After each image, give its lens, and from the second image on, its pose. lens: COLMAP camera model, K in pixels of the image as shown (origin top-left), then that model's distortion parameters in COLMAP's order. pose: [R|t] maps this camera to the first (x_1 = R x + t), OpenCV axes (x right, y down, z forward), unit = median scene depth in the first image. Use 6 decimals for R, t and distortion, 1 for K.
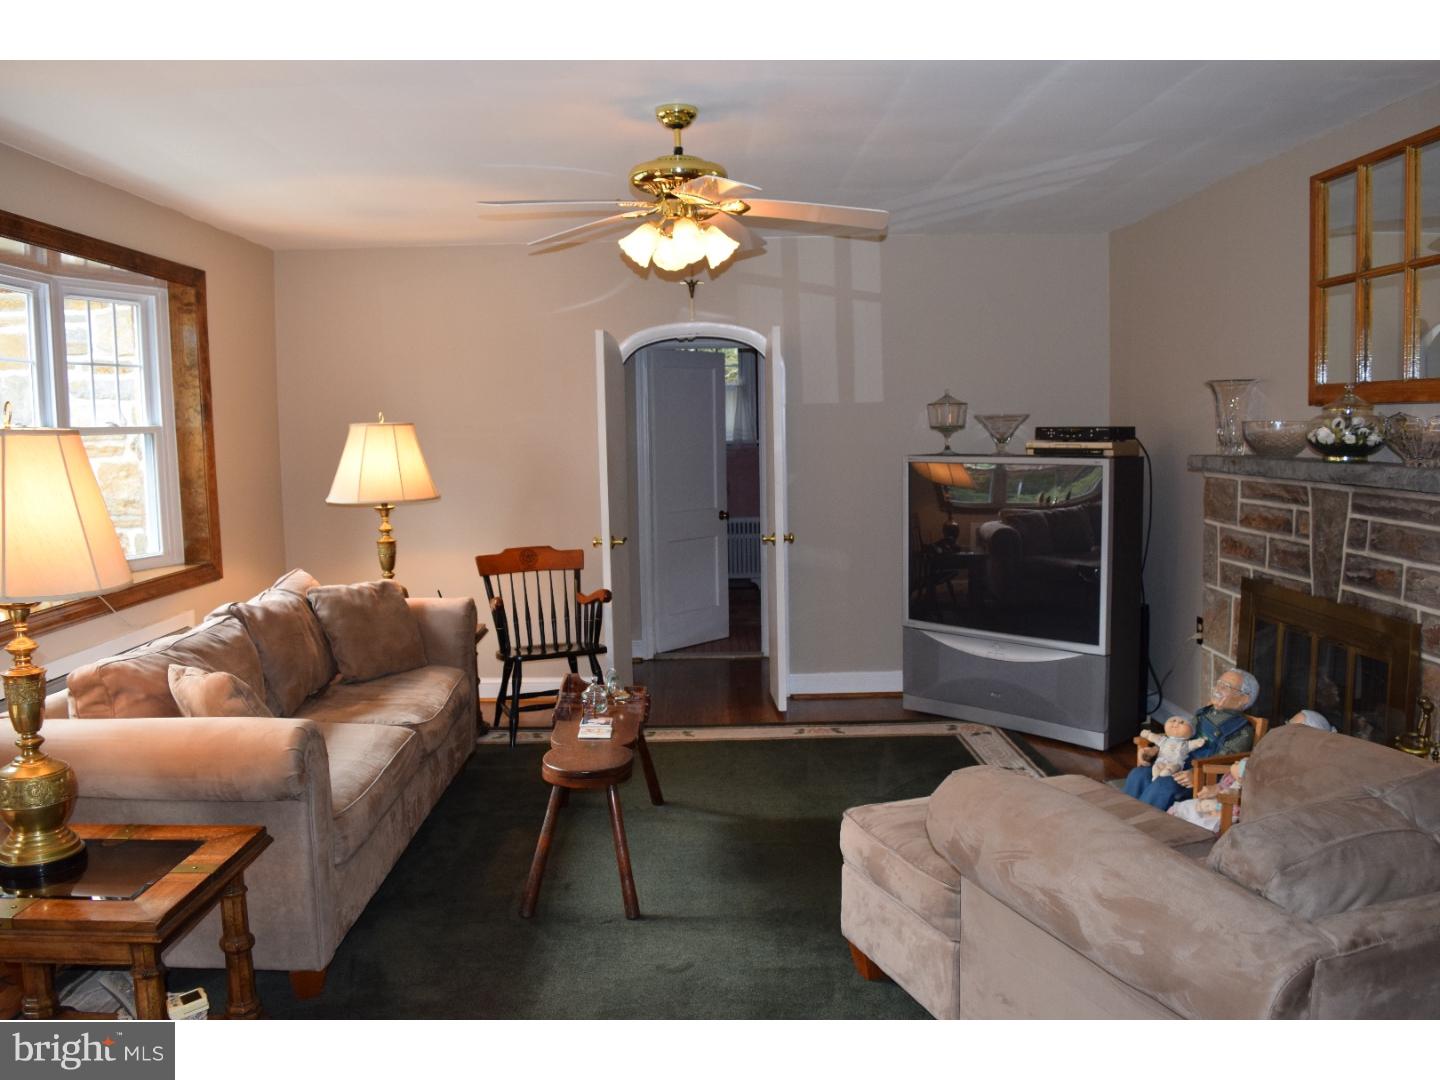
lens RADIAL K [[1131.0, 0, 720.0], [0, 1131.0, 540.0], [0, 0, 1]] dist [-0.095335, 0.001847]
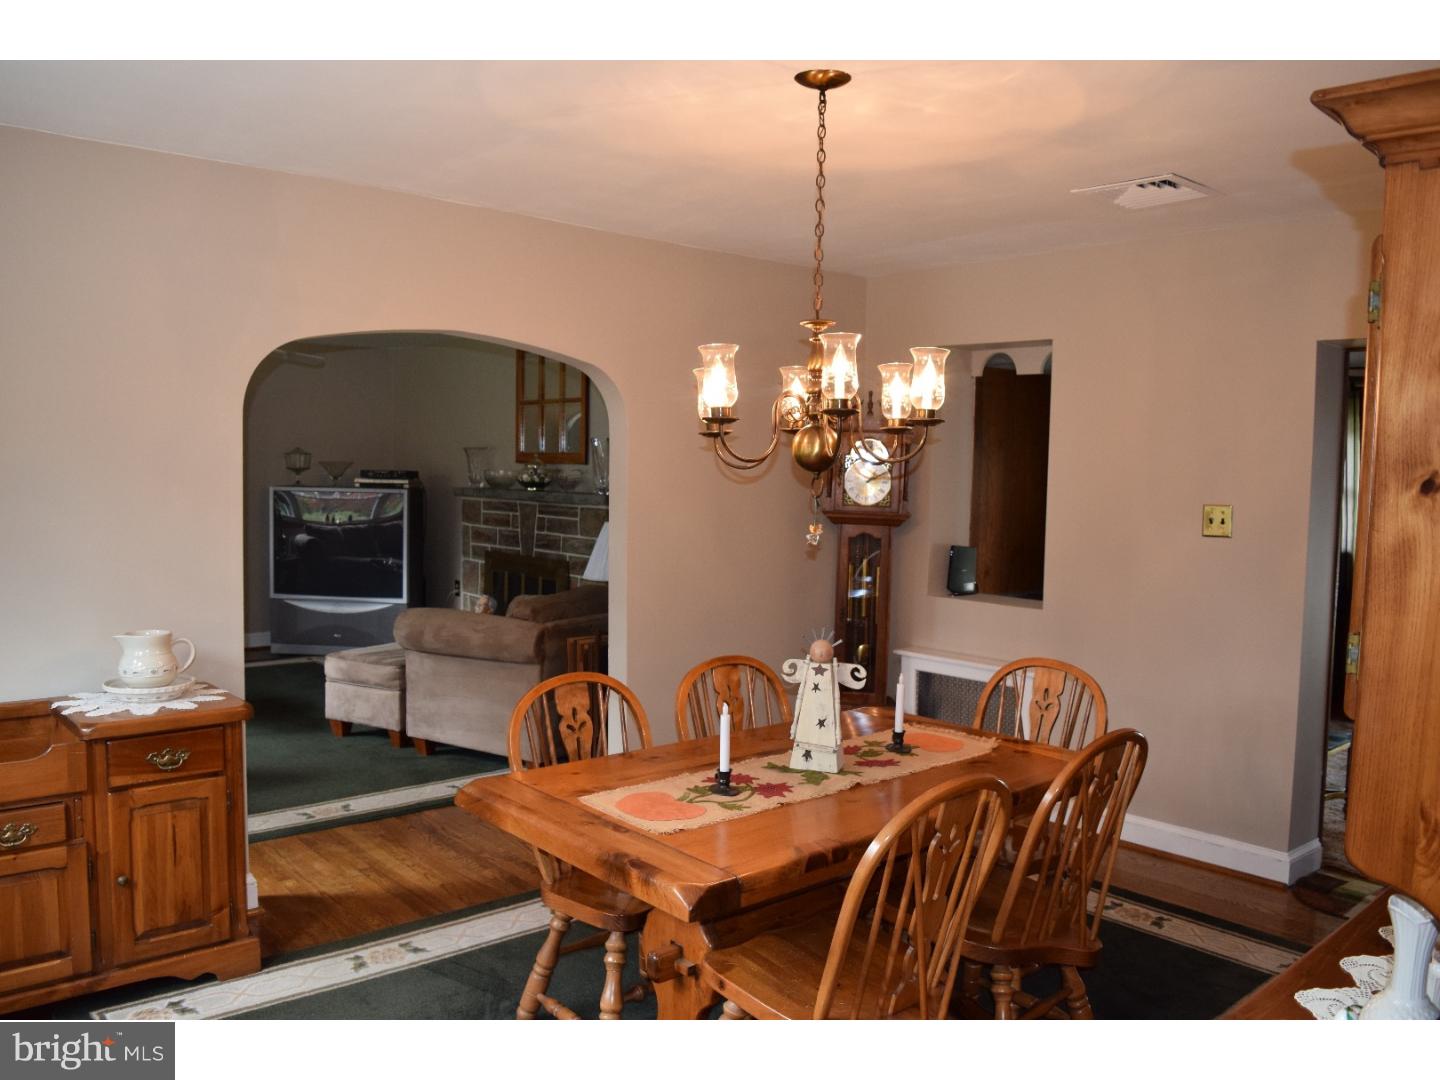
lens RADIAL K [[1131.0, 0, 720.0], [0, 1131.0, 540.0], [0, 0, 1]] dist [-0.095335, 0.001847]
pose [[0.766652, -0.011659, 0.641957, -0.479945], [0.033482, 0.999201, -0.021838, 0.072587], [-0.641190, 0.038236, 0.766429, -0.775239]]
